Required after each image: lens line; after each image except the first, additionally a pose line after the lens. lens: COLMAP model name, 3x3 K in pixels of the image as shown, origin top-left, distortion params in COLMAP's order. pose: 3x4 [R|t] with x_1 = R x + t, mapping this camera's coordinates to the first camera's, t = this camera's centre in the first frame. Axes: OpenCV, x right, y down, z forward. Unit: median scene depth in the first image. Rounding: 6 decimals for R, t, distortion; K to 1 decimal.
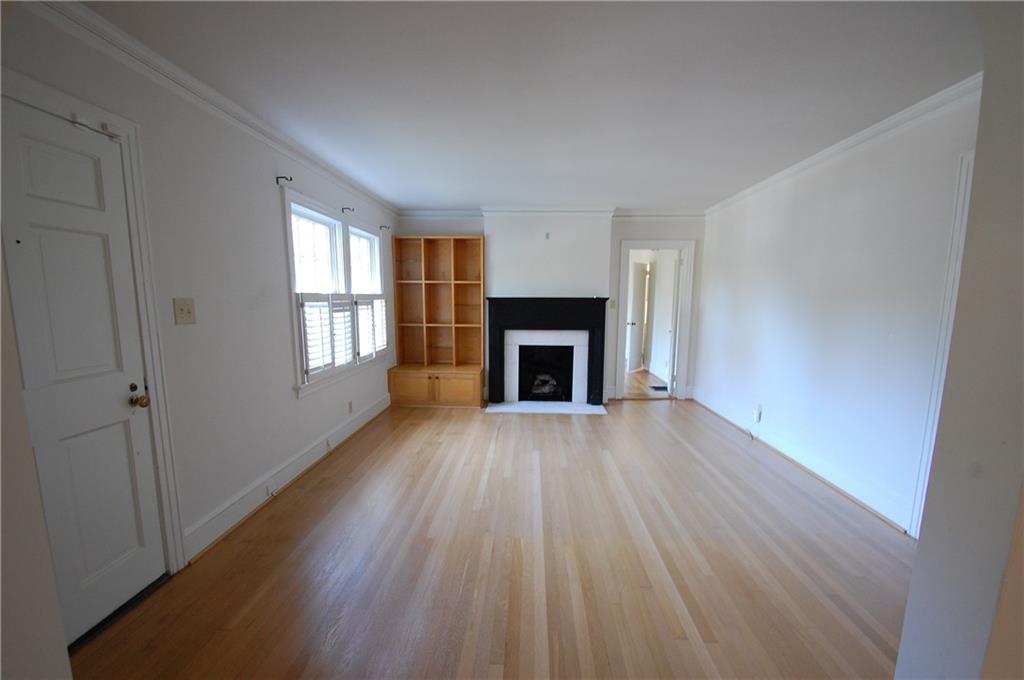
lens RADIAL K [[446.6, 0, 509.7], [0, 446.6, 366.1], [0, 0, 1]] dist [-0.020291, -0.000625]
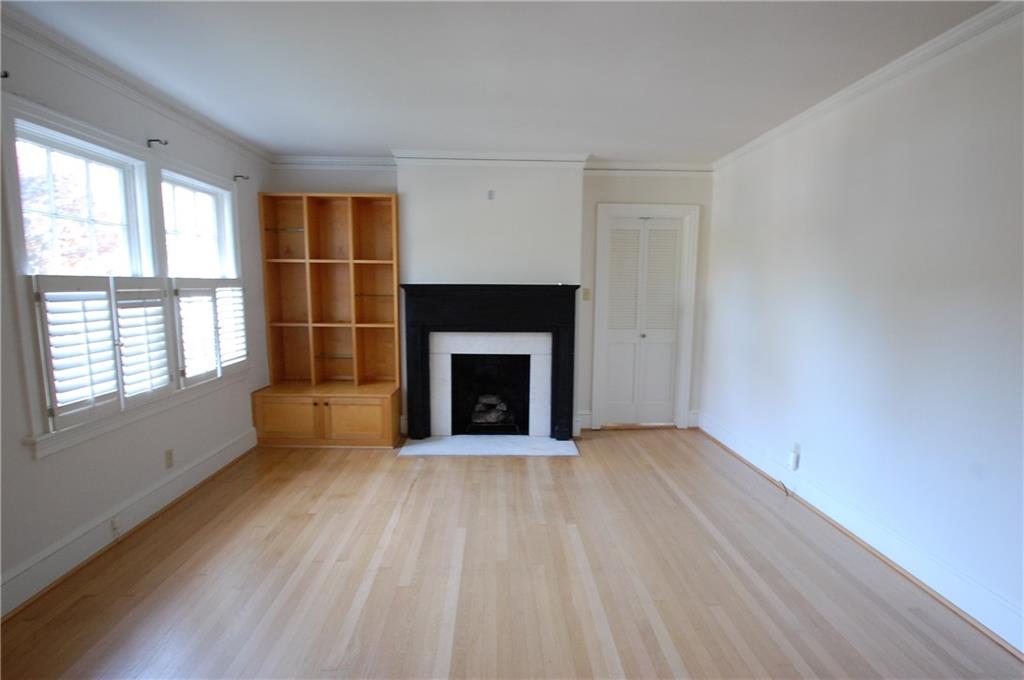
lens RADIAL K [[545.1, 0, 515.2], [0, 545.1, 365.4], [0, 0, 1]] dist [-0.041118, 0.000089]
pose [[0.996853, -0.006351, 0.079022, 0.059878], [0.006900, 0.999954, -0.006680, -0.026492], [-0.078976, 0.007205, 0.996851, 0.182439]]
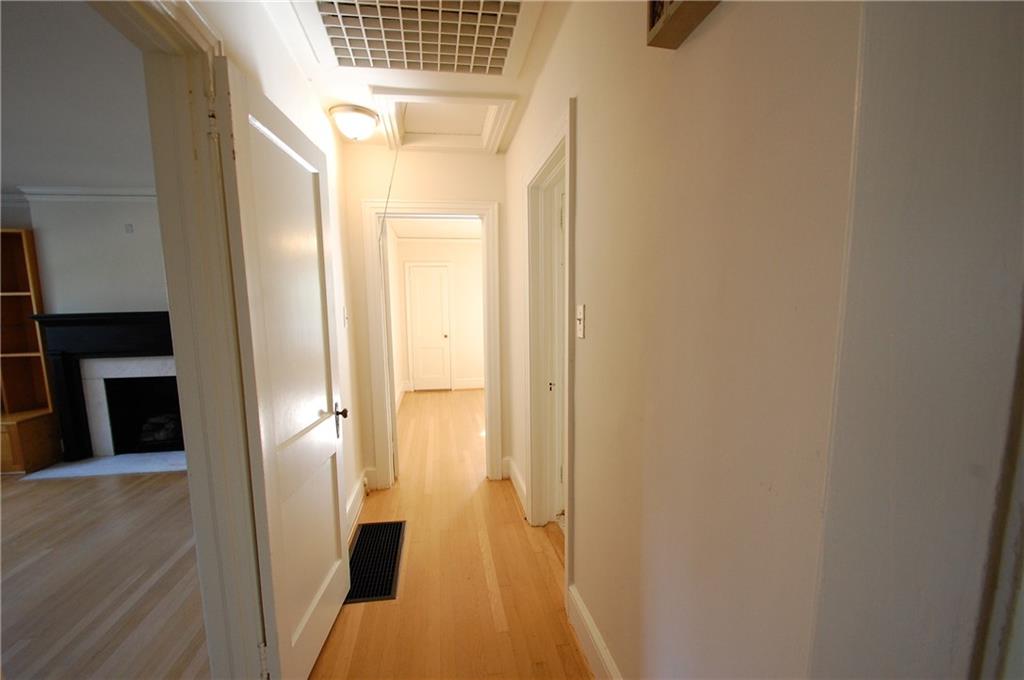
lens RADIAL K [[446.6, 0, 509.7], [0, 446.6, 366.1], [0, 0, 1]] dist [-0.020291, -0.000625]
pose [[0.978966, -0.046376, 0.198681, 0.598478], [0.050998, 0.998533, -0.018208, -0.023824], [-0.197545, 0.027957, 0.979895, 0.194089]]
